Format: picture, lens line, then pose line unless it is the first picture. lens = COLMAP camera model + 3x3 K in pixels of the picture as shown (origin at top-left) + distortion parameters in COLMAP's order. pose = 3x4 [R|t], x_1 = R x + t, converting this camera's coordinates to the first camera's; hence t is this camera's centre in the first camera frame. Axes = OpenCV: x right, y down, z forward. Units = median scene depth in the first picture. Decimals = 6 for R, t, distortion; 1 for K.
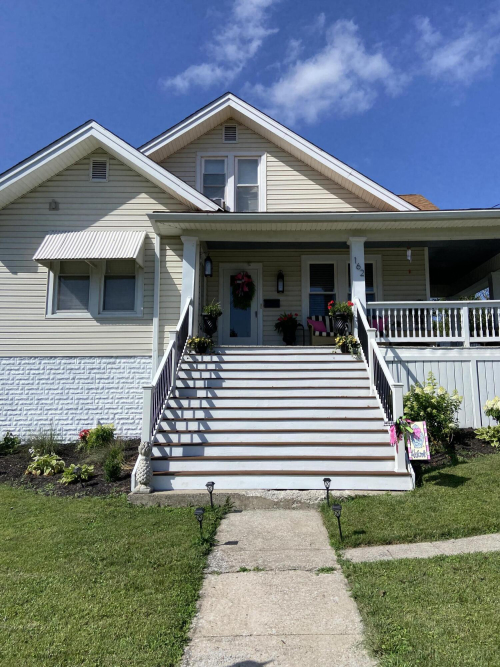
lens RADIAL K [[505.0, 0, 254.4], [0, 505.0, 322.9], [0, 0, 1]] dist [0.095679, -0.001005]
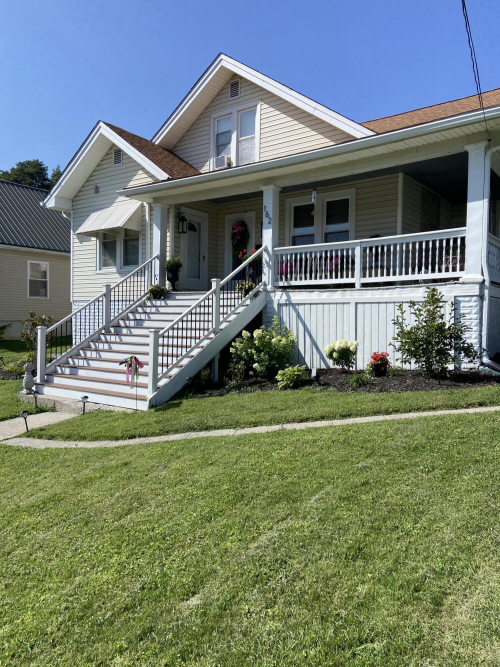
lens RADIAL K [[510.4, 0, 249.5], [0, 510.4, 319.1], [0, 0, 1]] dist [0.136325, -0.171006]
pose [[0.805695, 0.014120, -0.592162, 0.807061], [0.072386, 0.989876, 0.122092, -0.028323], [0.587891, -0.141233, 0.796516, 0.093518]]
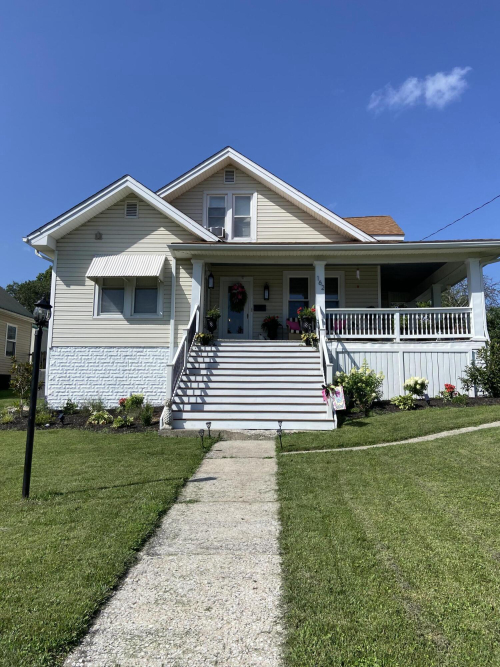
lens RADIAL K [[510.4, 0, 249.5], [0, 510.4, 319.1], [0, 0, 1]] dist [0.136325, -0.171006]
pose [[0.999606, 0.007024, -0.027167, 0.052397], [-0.007036, 0.999975, -0.000360, -0.011013], [0.027164, 0.000551, 0.999631, -0.382092]]
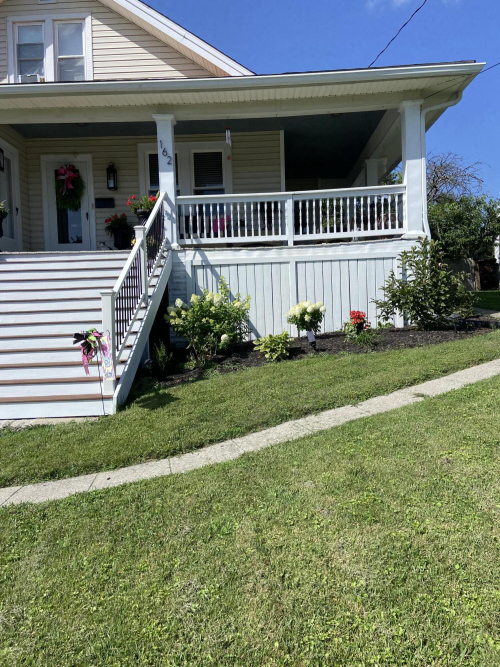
lens RADIAL K [[510.4, 0, 249.5], [0, 510.4, 319.1], [0, 0, 1]] dist [0.136325, -0.171006]
pose [[0.999526, -0.028470, -0.011708, 0.342898], [0.030015, 0.985797, 0.165239, 0.021915], [0.006838, -0.165512, 0.986184, 0.117147]]
